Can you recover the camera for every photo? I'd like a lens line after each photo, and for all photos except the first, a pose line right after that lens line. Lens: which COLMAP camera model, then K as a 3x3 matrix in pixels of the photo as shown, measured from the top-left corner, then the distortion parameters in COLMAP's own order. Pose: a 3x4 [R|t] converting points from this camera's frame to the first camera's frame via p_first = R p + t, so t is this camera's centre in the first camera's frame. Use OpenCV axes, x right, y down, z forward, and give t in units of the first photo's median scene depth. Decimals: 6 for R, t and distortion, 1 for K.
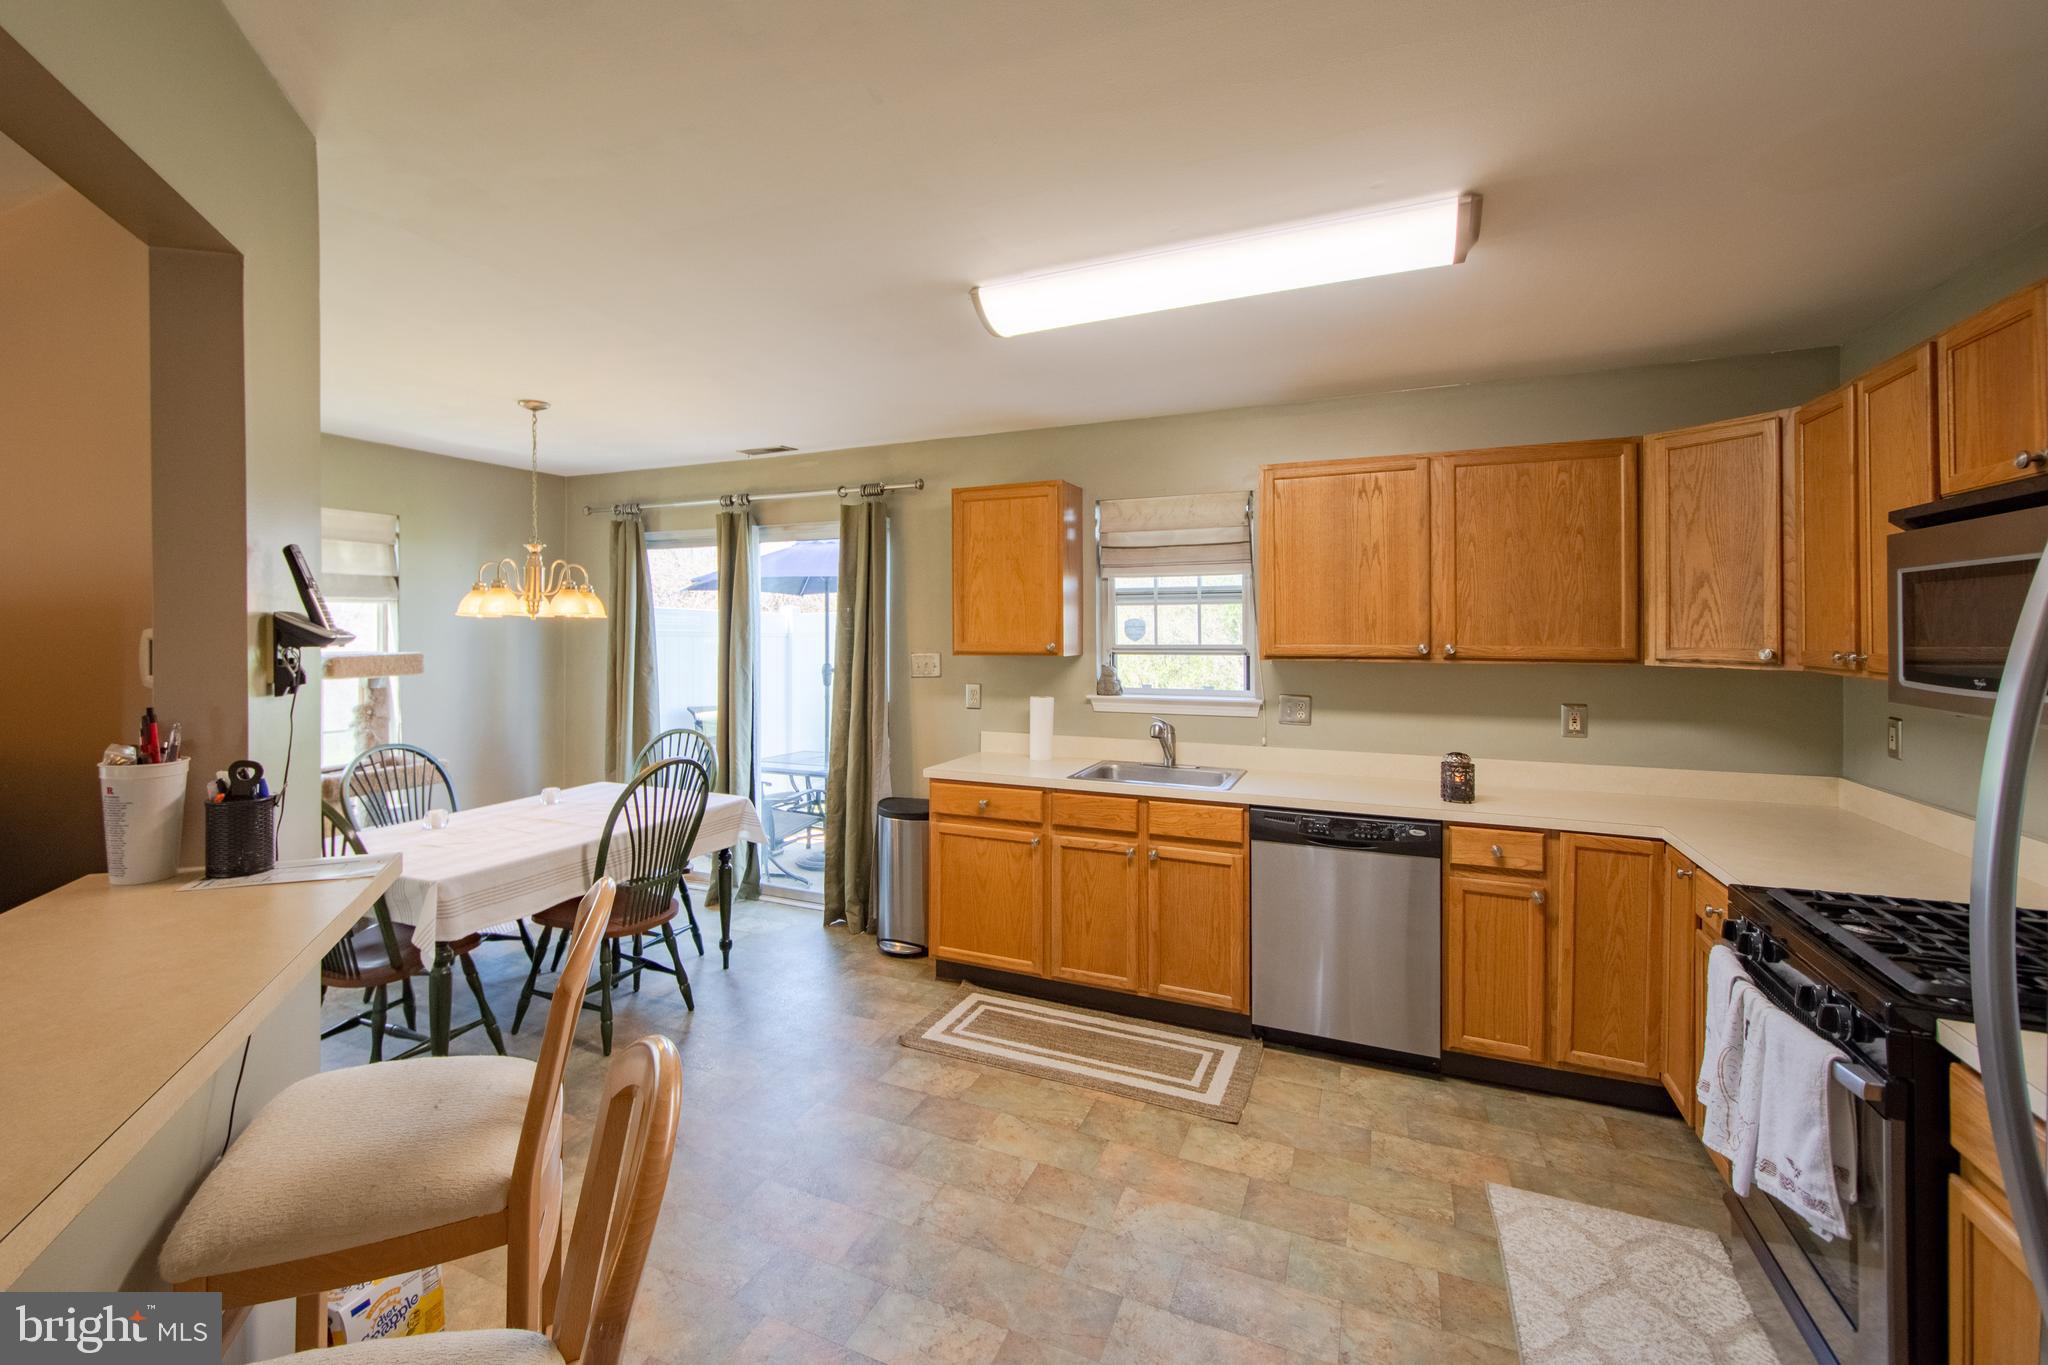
lens RADIAL K [[910.2, 0, 952.7], [0, 910.2, 620.1], [0, 0, 1]] dist [0.001866, -0.000024]
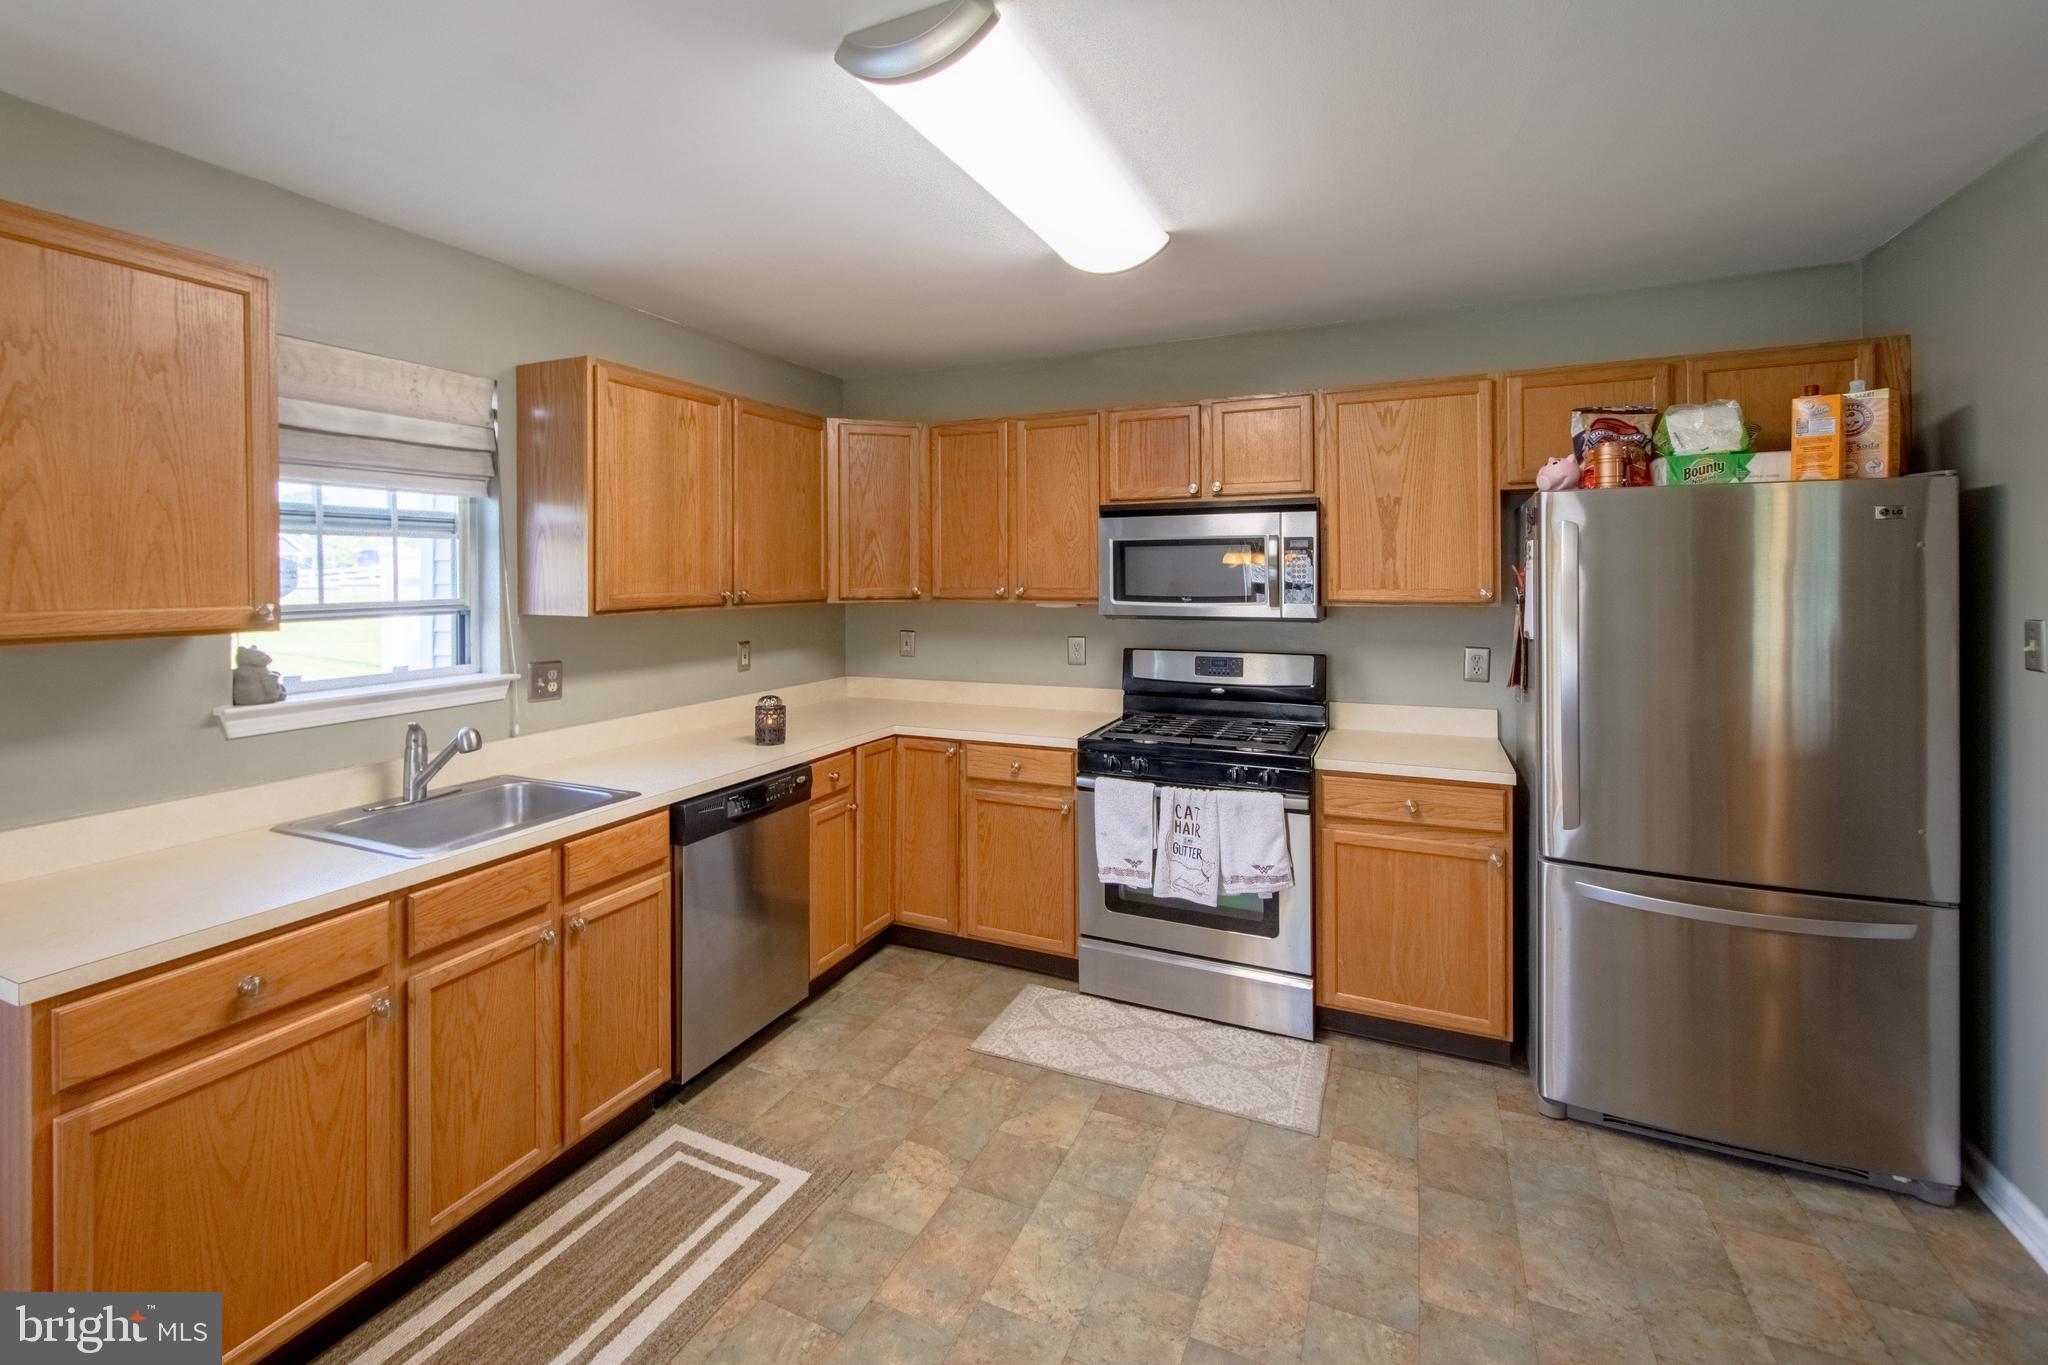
lens RADIAL K [[918.2, 0, 891.1], [0, 918.2, 586.6], [0, 0, 1]] dist [0.009199, -0.000007]
pose [[0.041030, -0.012188, 0.999084, -0.441558], [-0.002996, 0.999920, 0.012321, 0.010237], [-0.999153, -0.003499, 0.040990, 0.794027]]
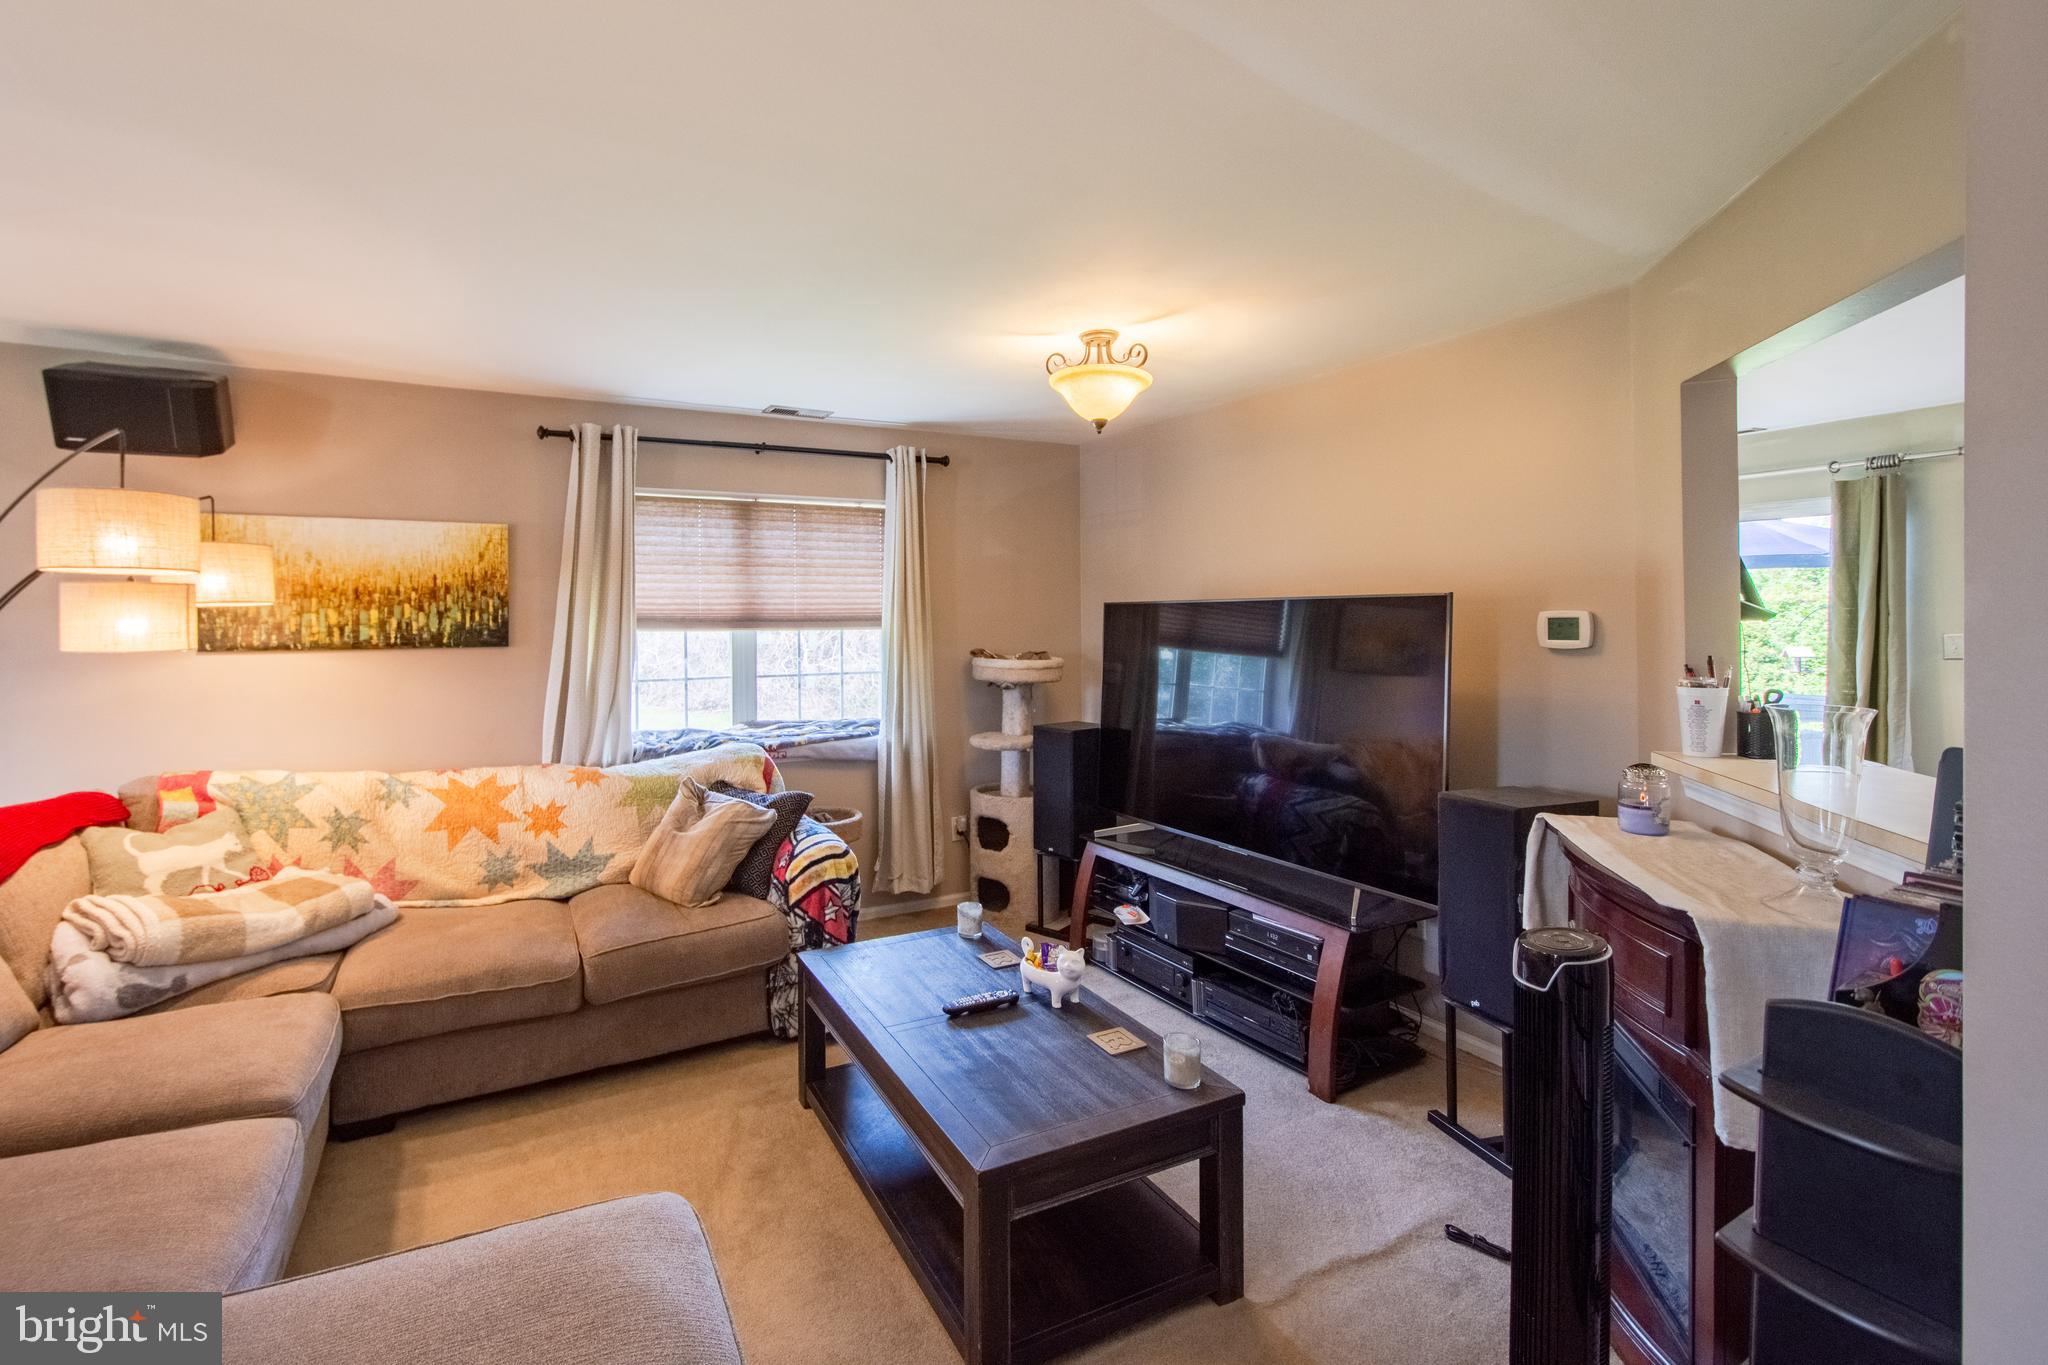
lens RADIAL K [[910.2, 0, 952.7], [0, 910.2, 620.1], [0, 0, 1]] dist [0.001866, -0.000024]
pose [[0.788646, -0.004345, -0.614832, -0.421915], [0.016461, 0.999766, 0.014050, -0.010051], [0.614627, -0.021201, 0.788533, -0.561744]]
